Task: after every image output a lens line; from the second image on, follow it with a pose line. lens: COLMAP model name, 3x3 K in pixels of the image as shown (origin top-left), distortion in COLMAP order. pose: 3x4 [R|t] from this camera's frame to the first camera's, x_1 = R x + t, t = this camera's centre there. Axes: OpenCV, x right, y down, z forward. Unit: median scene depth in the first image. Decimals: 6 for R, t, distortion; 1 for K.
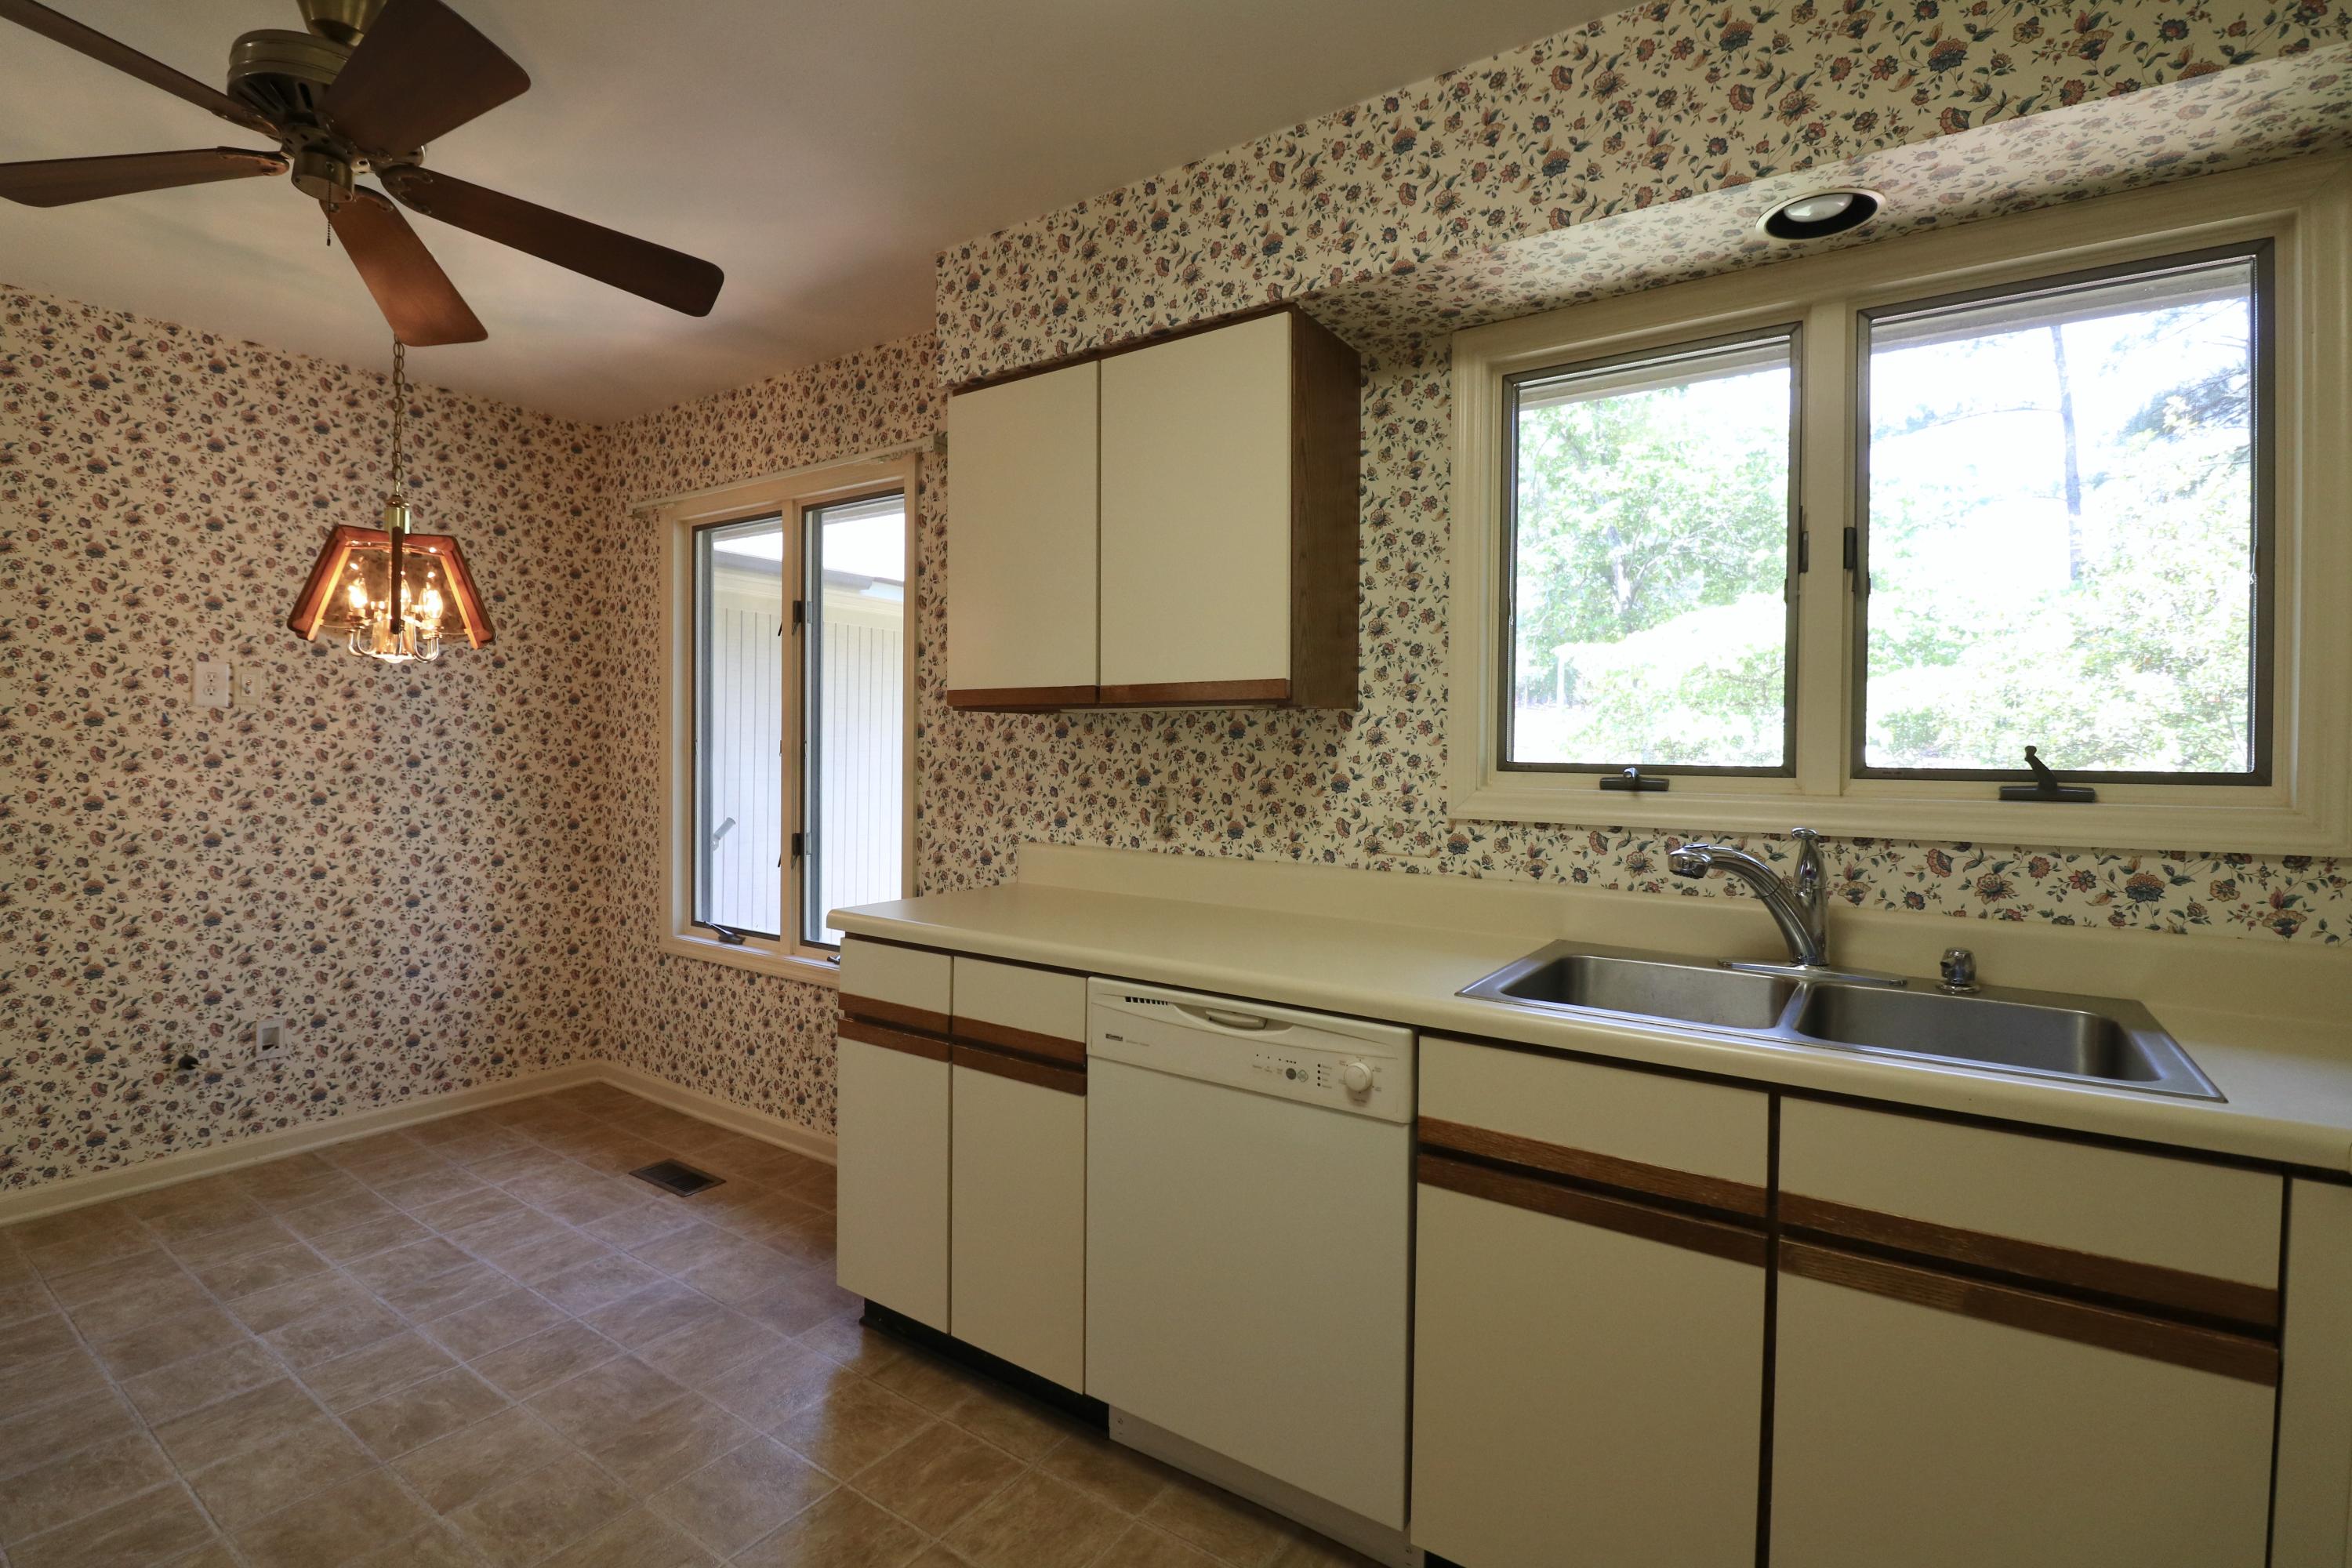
lens RADIAL K [[1089.7, 0, 1164.9], [0, 1089.7, 768.6], [0, 0, 1]] dist [-0.010504, -0.003658]
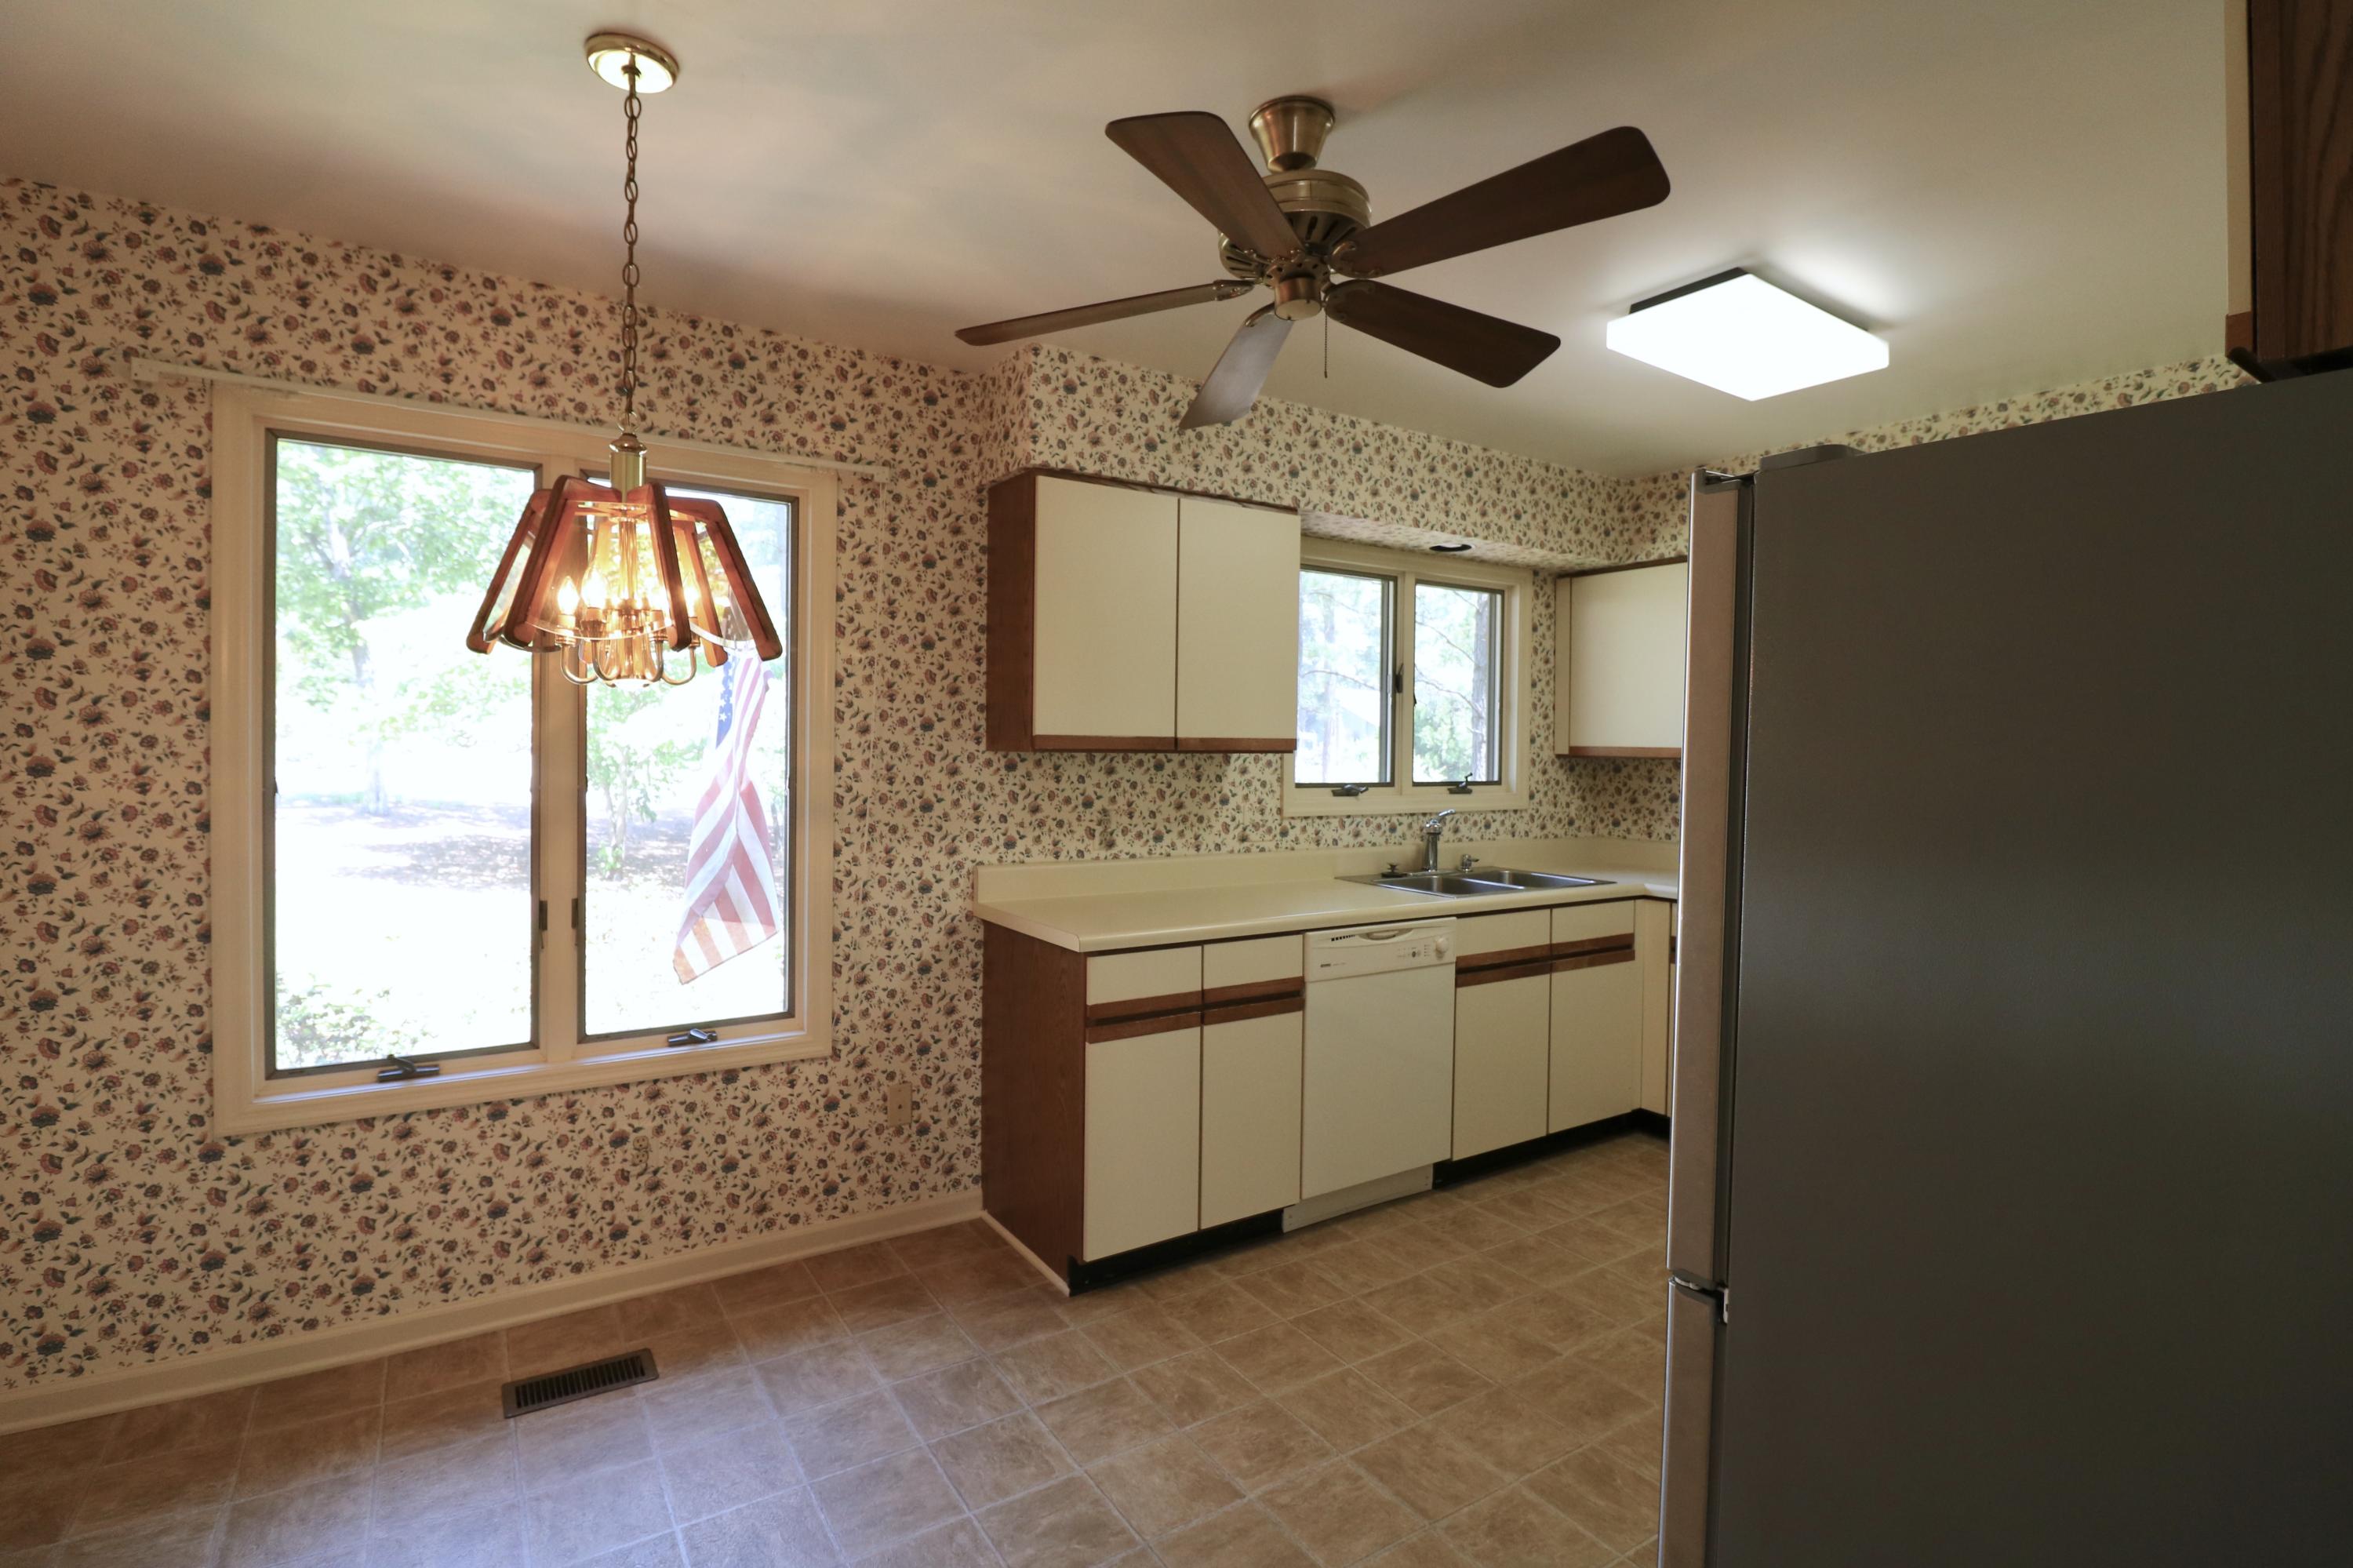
lens RADIAL K [[1090.2, 0, 1162.5], [0, 1090.2, 770.3], [0, 0, 1]] dist [-0.010504, -0.003658]
pose [[0.378925, -0.026259, 0.925055, -1.269846], [0.007861, 0.999653, 0.025157, -0.066089], [-0.925394, -0.002261, 0.379000, 0.478512]]
